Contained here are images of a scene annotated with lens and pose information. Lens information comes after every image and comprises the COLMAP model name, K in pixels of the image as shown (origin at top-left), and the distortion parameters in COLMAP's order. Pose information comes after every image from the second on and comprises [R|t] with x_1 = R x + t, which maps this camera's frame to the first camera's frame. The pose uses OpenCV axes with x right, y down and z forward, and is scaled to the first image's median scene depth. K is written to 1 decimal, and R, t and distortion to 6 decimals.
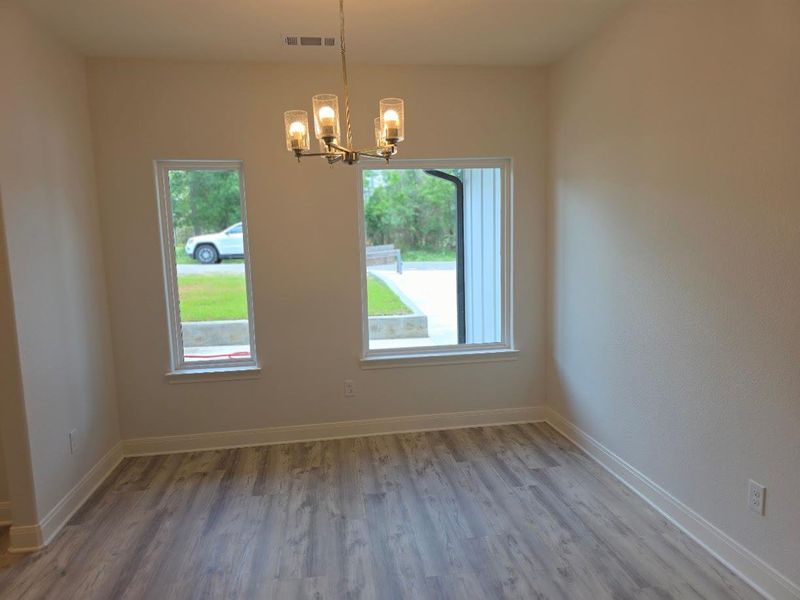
lens RADIAL K [[536.7, 0, 398.8], [0, 536.7, 299.8], [0, 0, 1]] dist [0.066225, -0.056938]
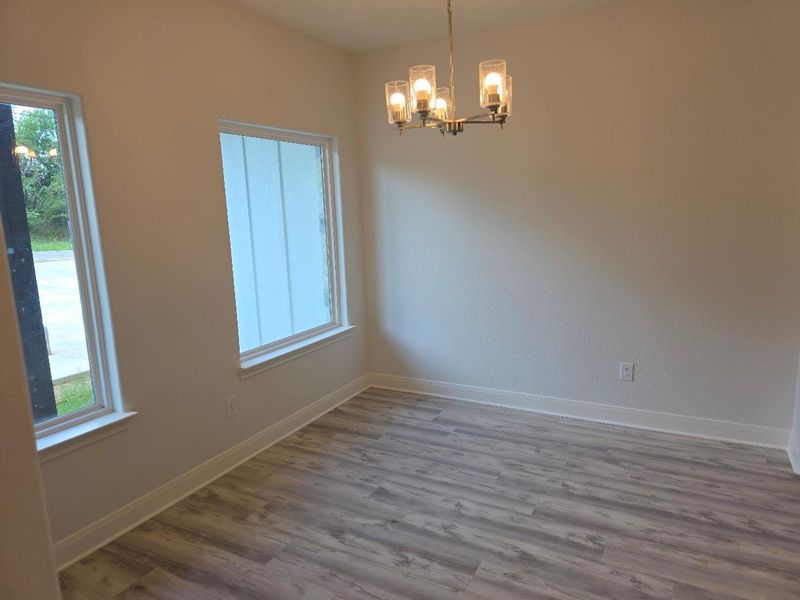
lens RADIAL K [[524.0, 0, 386.9], [0, 524.0, 300.6], [0, 0, 1]] dist [0.027218, -0.002299]
pose [[0.616690, -0.137785, 0.775054, -0.667257], [0.113886, 0.989821, 0.085349, -0.050975], [-0.778924, 0.035634, 0.626105, 0.367504]]
